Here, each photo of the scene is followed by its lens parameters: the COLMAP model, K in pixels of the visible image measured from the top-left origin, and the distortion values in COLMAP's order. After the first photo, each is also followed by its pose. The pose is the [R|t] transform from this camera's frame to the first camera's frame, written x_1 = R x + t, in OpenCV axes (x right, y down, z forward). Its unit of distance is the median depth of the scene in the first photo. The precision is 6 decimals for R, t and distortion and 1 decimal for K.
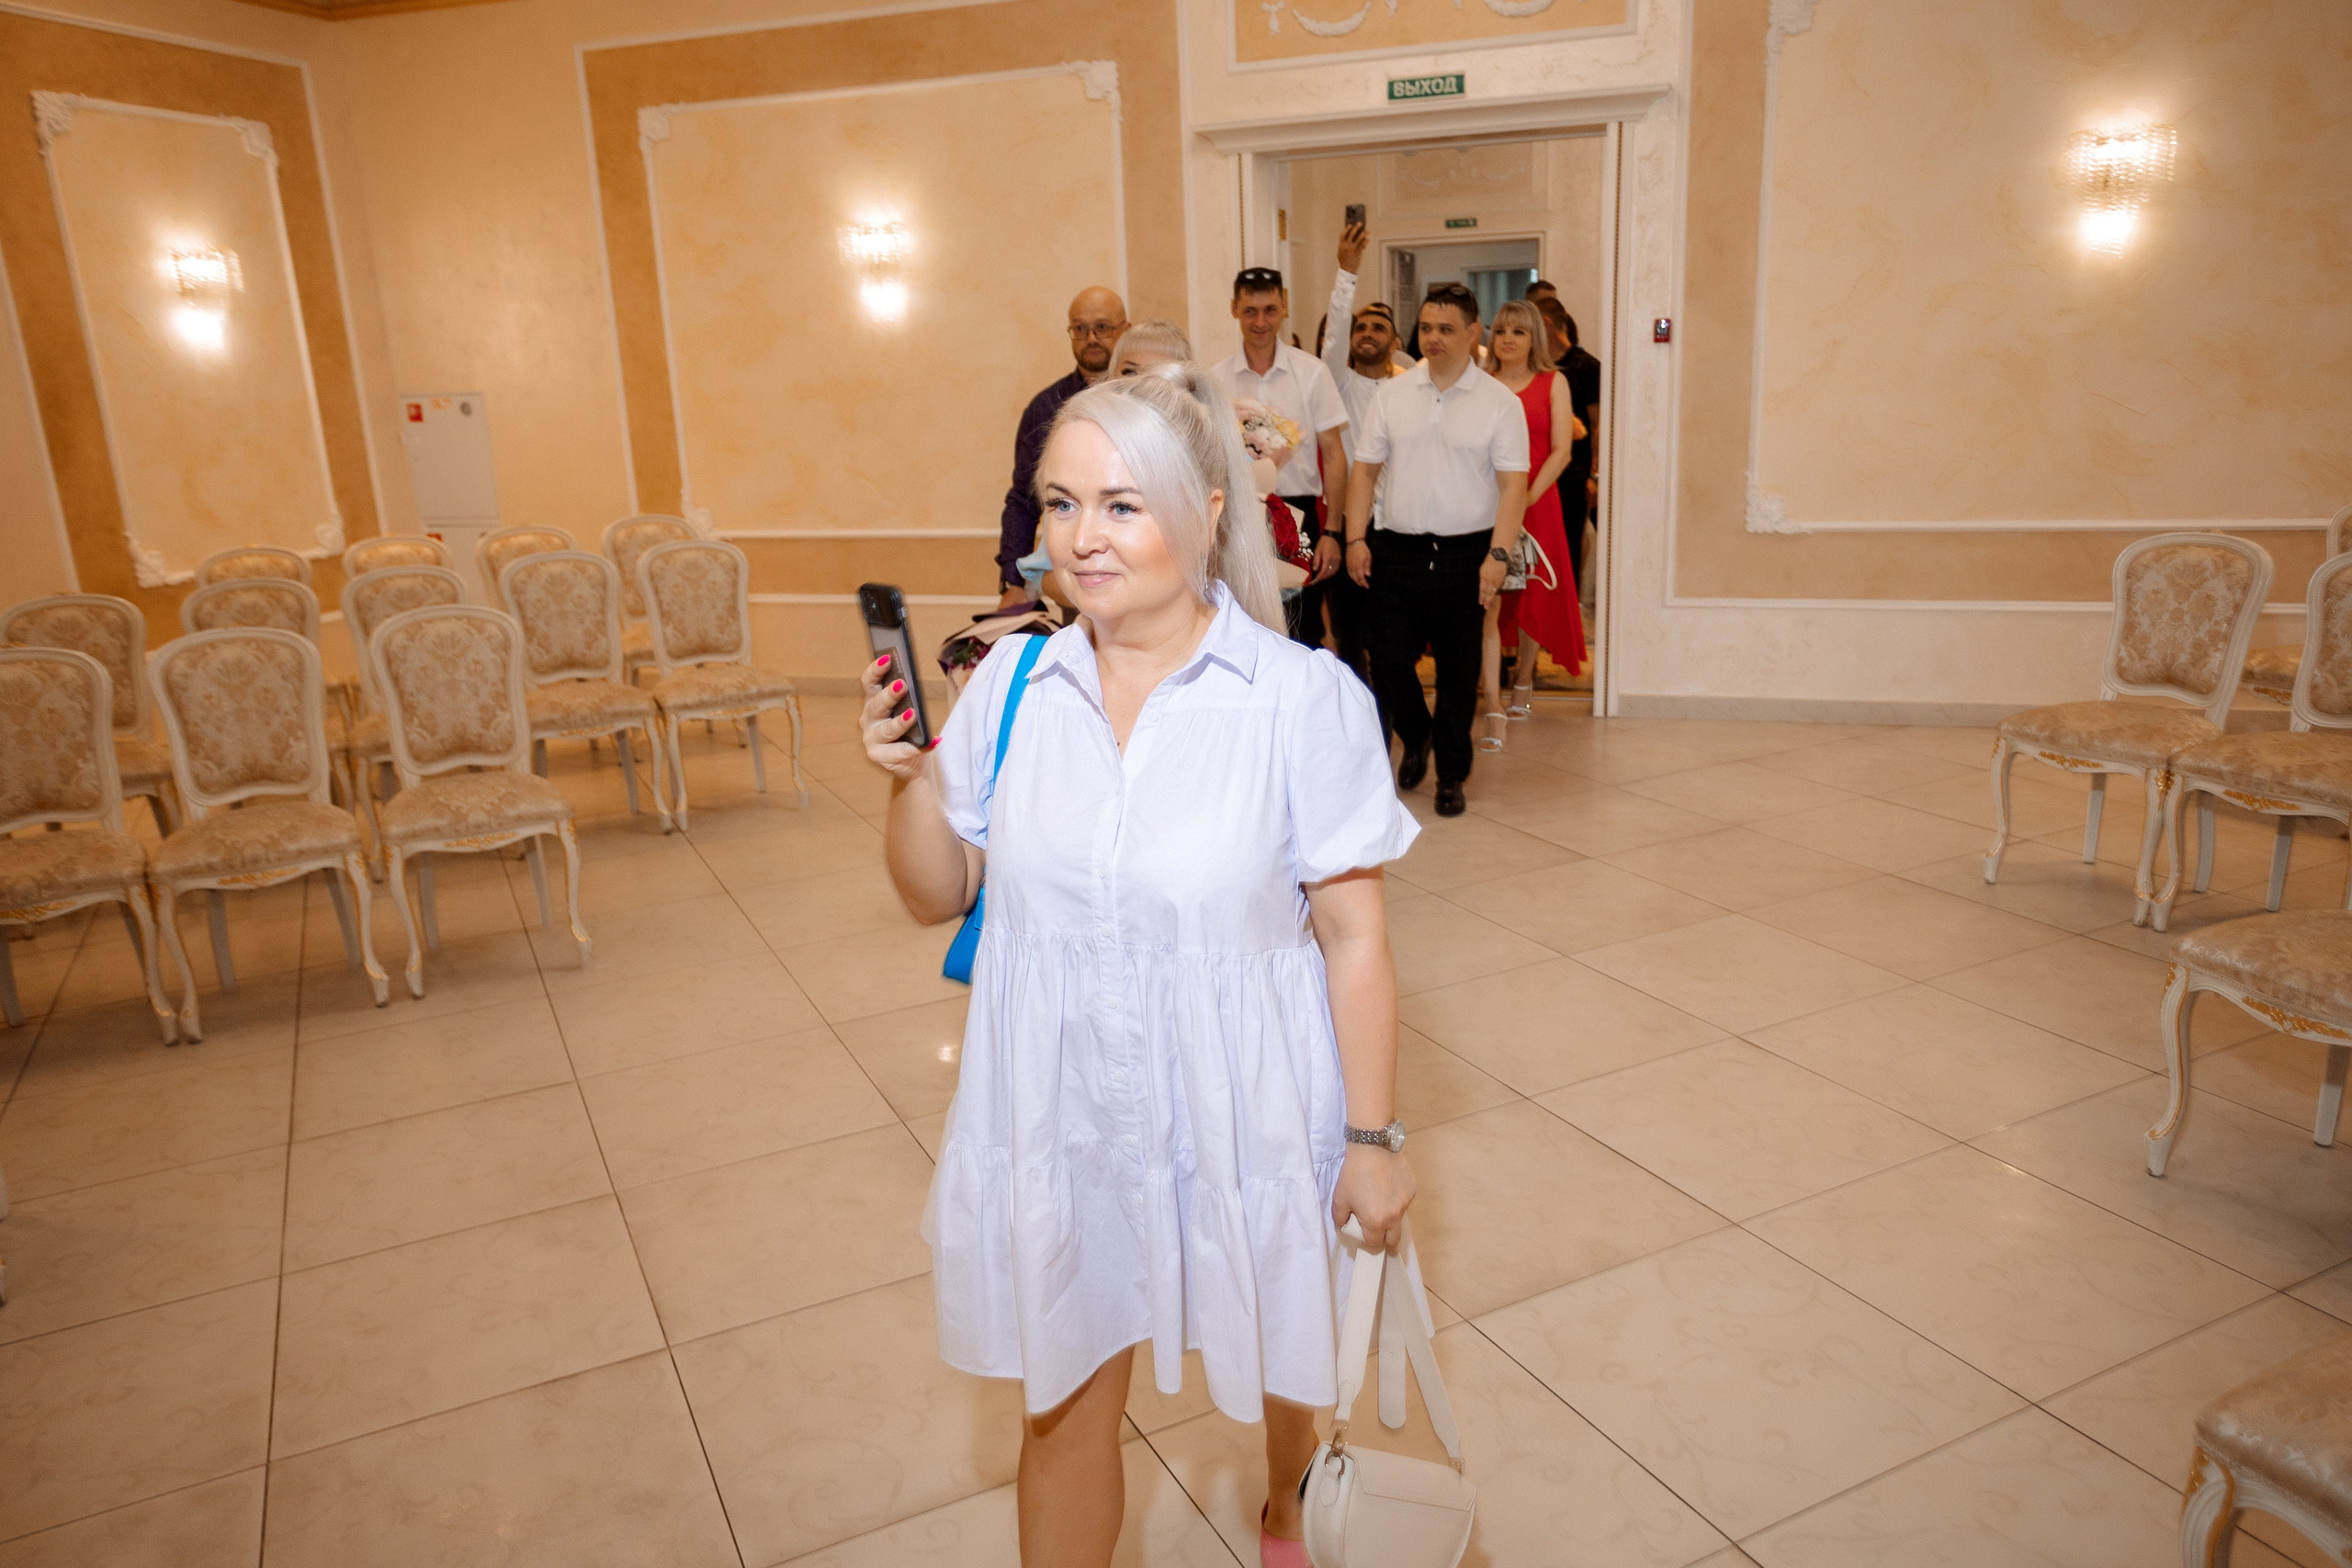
lens RADIAL K [[1634.9, 0, 1164.4], [0, 1634.9, 789.6], [0, 0, 1]] dist [-0.029592, 0.041139]
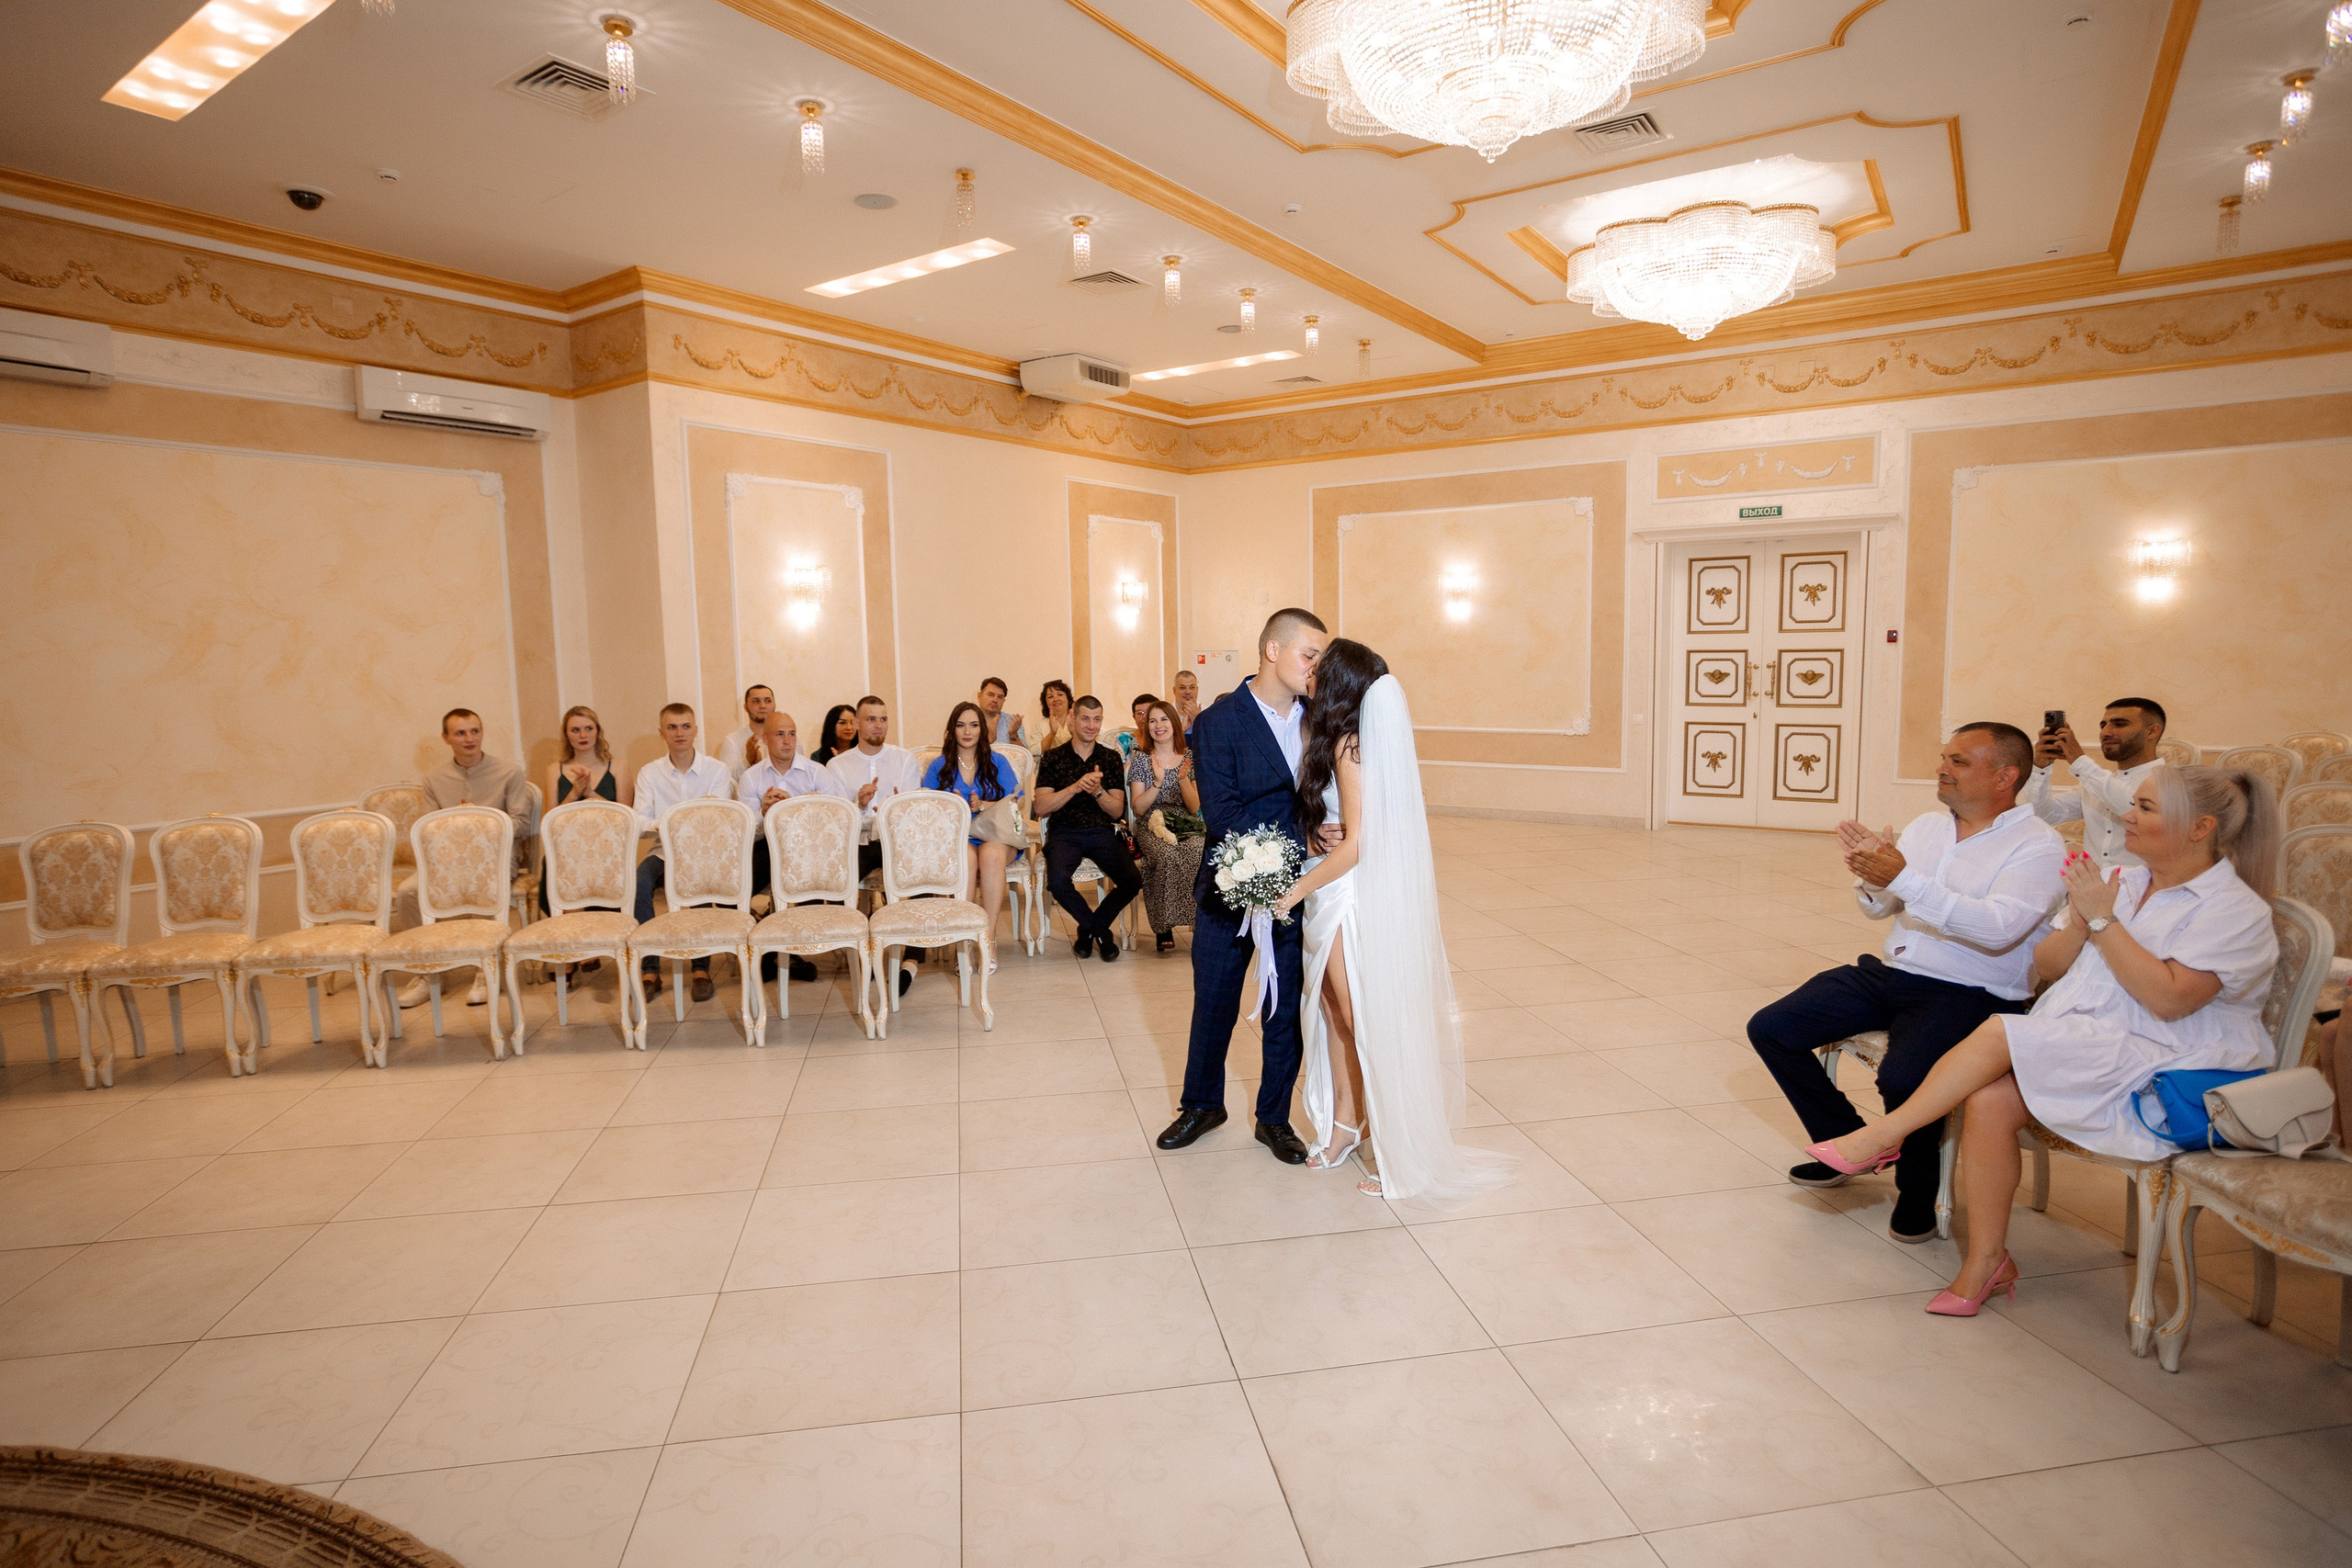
lens RADIAL K [[1214.7, 0, 1163.7], [0, 1214.7, 788.3], [0, 0, 1]] dist [-0.060365, 0.037581]
pose [[0.959128, 0.057761, -0.277013, -0.109360], [-0.095479, 0.987595, -0.124658, 0.143717], [0.266376, 0.146012, 0.952746, -0.510699]]
